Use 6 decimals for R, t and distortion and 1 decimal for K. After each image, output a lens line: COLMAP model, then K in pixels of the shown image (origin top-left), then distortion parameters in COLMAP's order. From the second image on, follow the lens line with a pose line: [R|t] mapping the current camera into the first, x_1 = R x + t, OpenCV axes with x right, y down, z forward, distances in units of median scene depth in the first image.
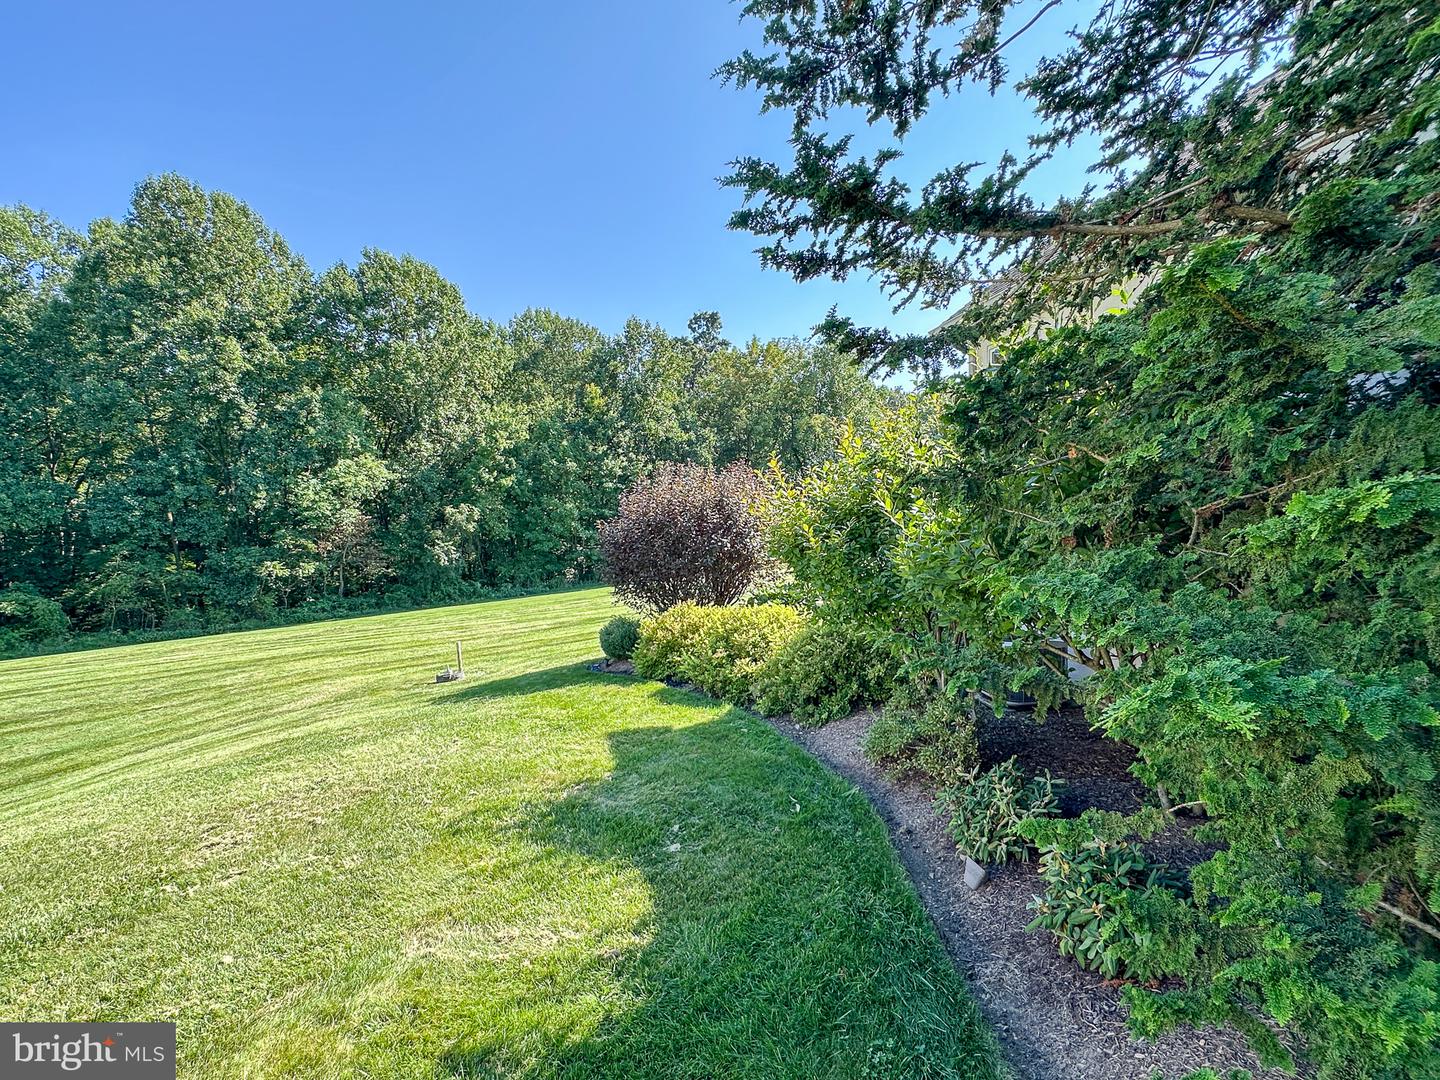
lens RADIAL K [[684.6, 0, 720.0], [0, 684.6, 540.0], [0, 0, 1]] dist [0.002469, 0.000420]
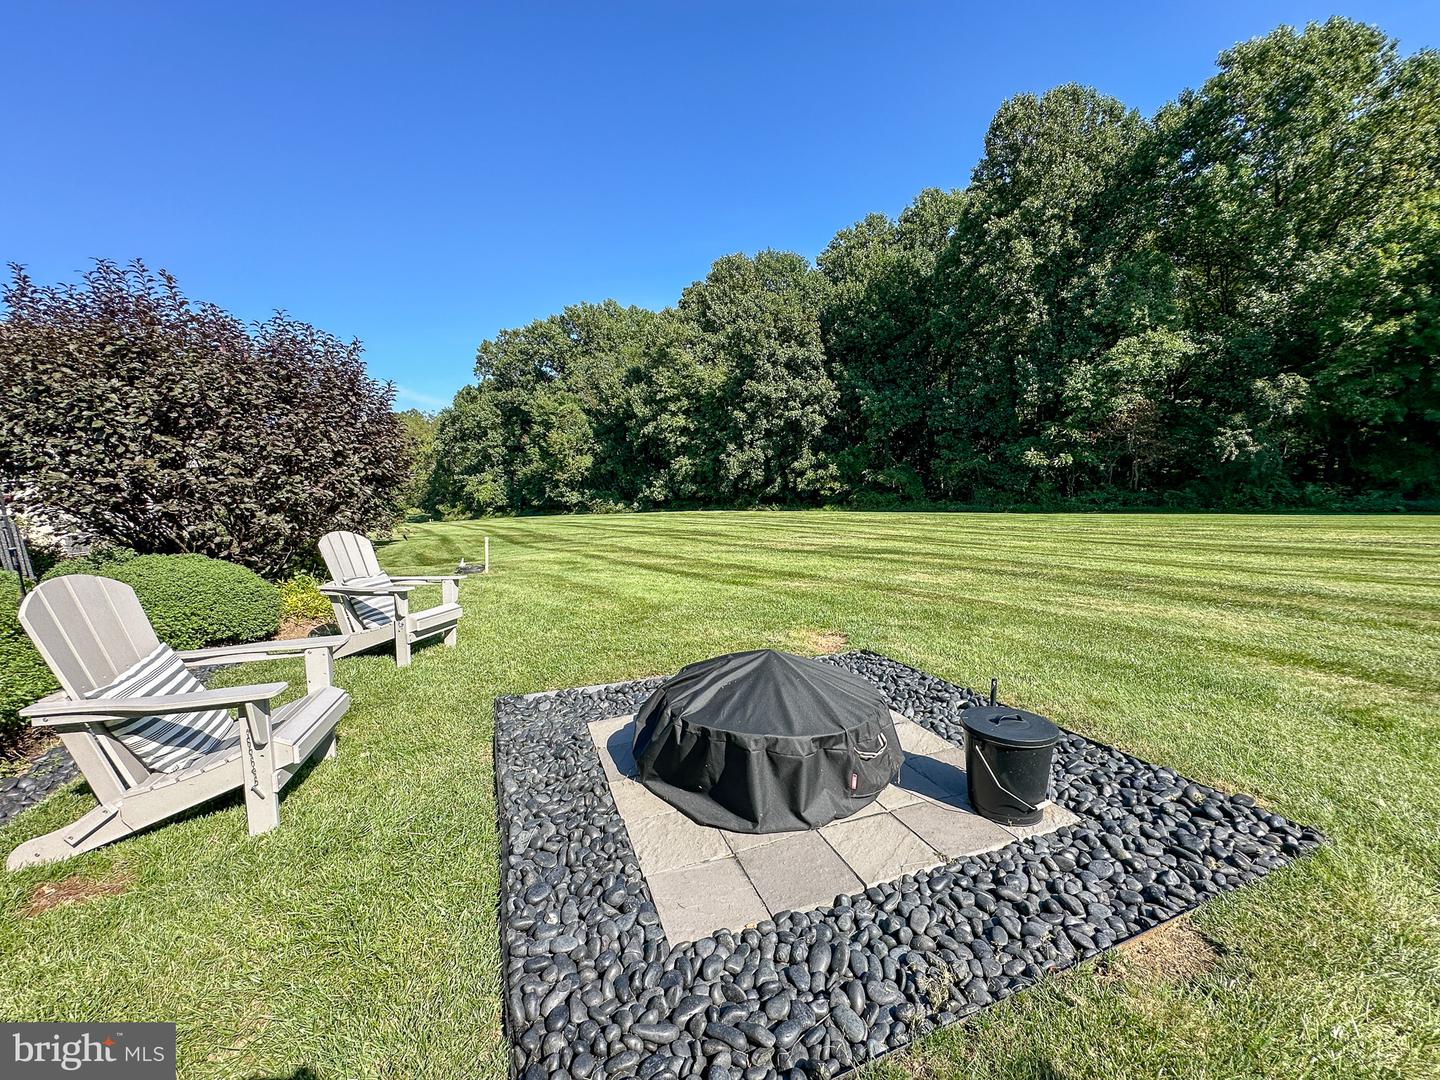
lens RADIAL K [[574.3, 0, 720.0], [0, 574.3, 540.0], [0, 0, 1]] dist [-0.004873, 0.000506]
pose [[0.176018, 0.166240, -0.970248, 0.125506], [0.019422, 0.984859, 0.172267, 0.004025], [0.984195, -0.049166, 0.170125, 0.315888]]
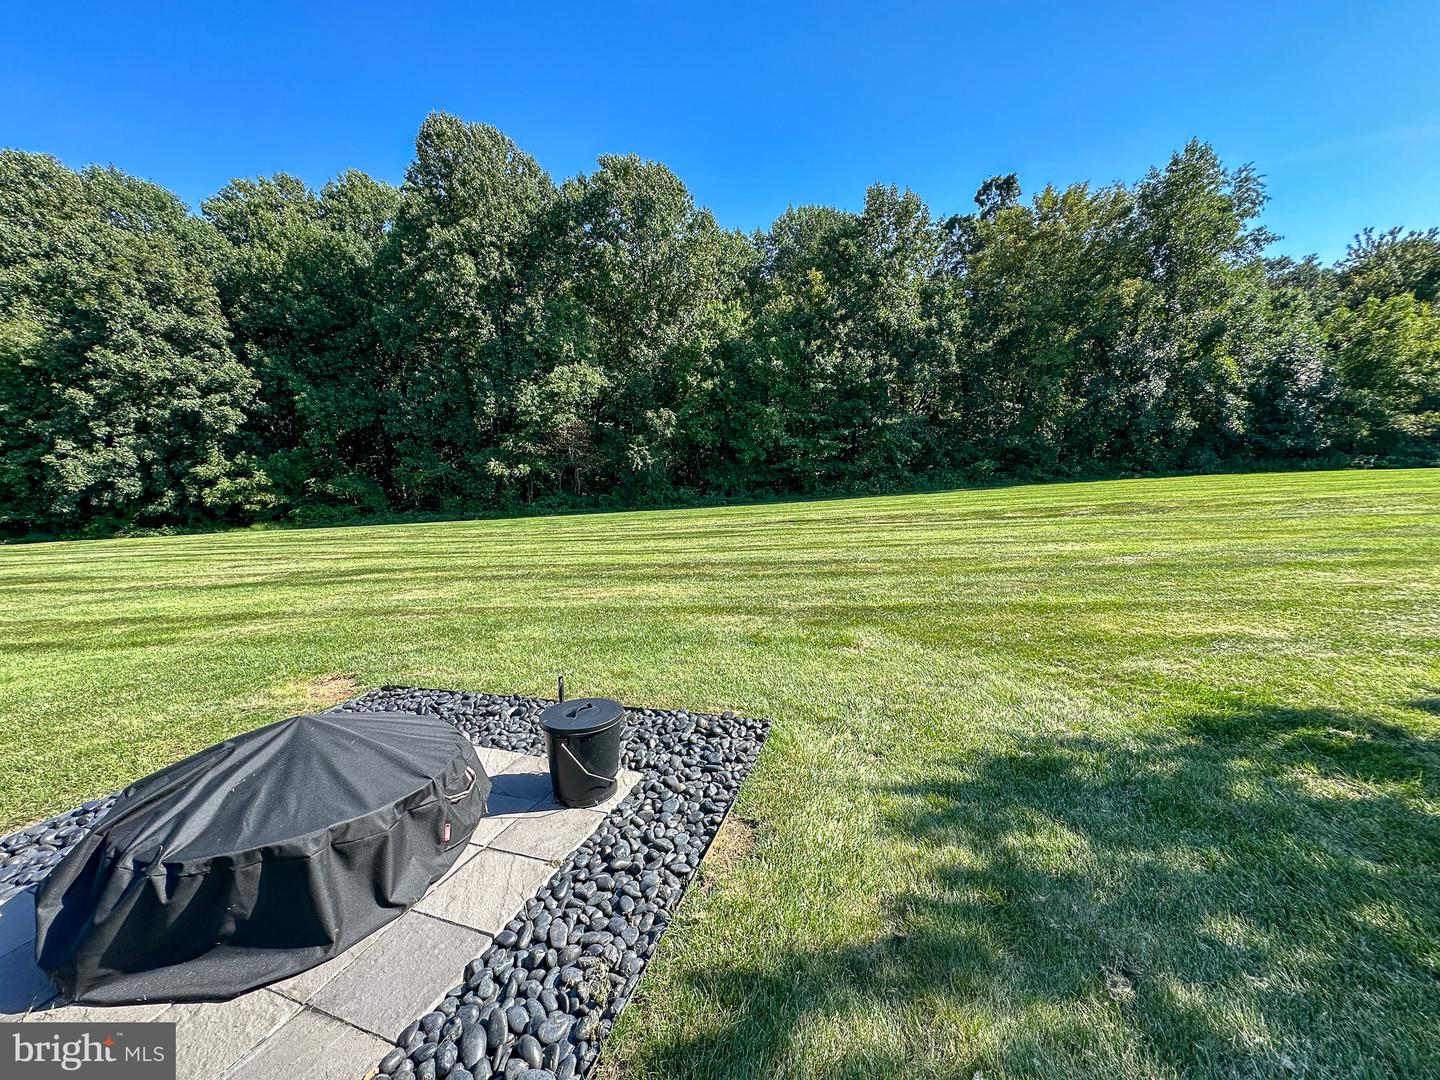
lens RADIAL K [[574.3, 0, 720.0], [0, 574.3, 540.0], [0, 0, 1]] dist [-0.004873, 0.000506]
pose [[0.864899, 0.099361, -0.492013, 0.122705], [-0.025133, 0.987555, 0.155254, 0.004032], [0.501316, -0.121913, 0.856633, 0.313026]]
